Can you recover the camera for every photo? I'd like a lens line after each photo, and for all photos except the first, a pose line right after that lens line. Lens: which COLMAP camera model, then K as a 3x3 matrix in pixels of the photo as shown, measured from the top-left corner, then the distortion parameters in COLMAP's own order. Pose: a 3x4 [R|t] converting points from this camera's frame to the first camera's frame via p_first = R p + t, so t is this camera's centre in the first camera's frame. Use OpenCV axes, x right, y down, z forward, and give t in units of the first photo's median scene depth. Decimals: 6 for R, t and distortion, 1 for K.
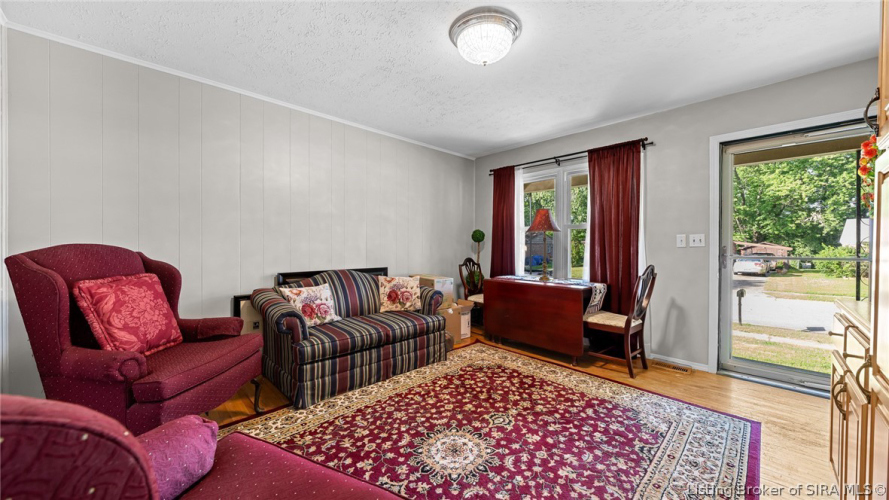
lens RADIAL K [[319.1, 0, 444.2], [0, 319.1, 245.3], [0, 0, 1]] dist [-0.000505, -0.000093]
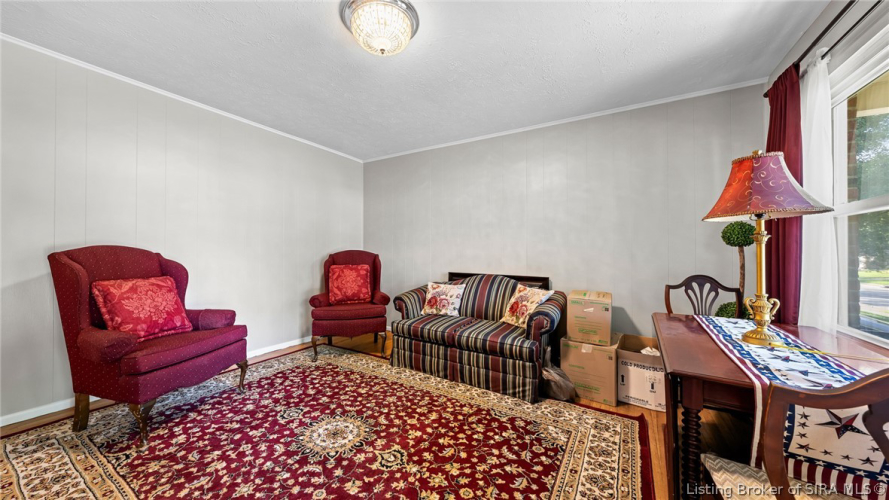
lens RADIAL K [[304.8, 0, 444.5], [0, 304.8, 250.0], [0, 0, 1]] dist [-0.002041, -0.000110]
pose [[0.252027, -0.005709, -0.967703, 0.894792], [-0.006297, 0.999952, -0.007539, 0.005655], [0.967700, 0.007993, 0.251978, 0.844023]]
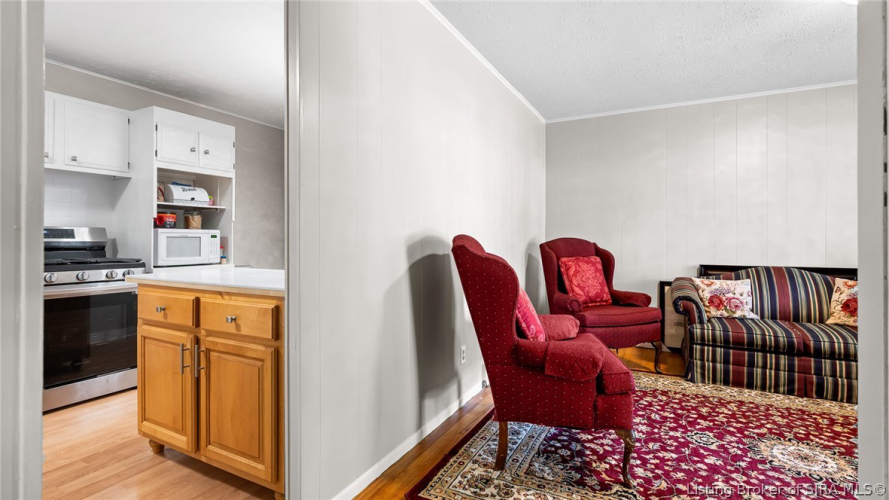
lens RADIAL K [[417.3, 0, 447.1], [0, 417.3, 244.5], [0, 0, 1]] dist [-0.000129, 0.000170]
pose [[0.318945, 0.008358, -0.947737, 0.651195], [0.001537, 0.999955, 0.009335, 0.008497], [0.947772, -0.004434, 0.318917, -0.281933]]
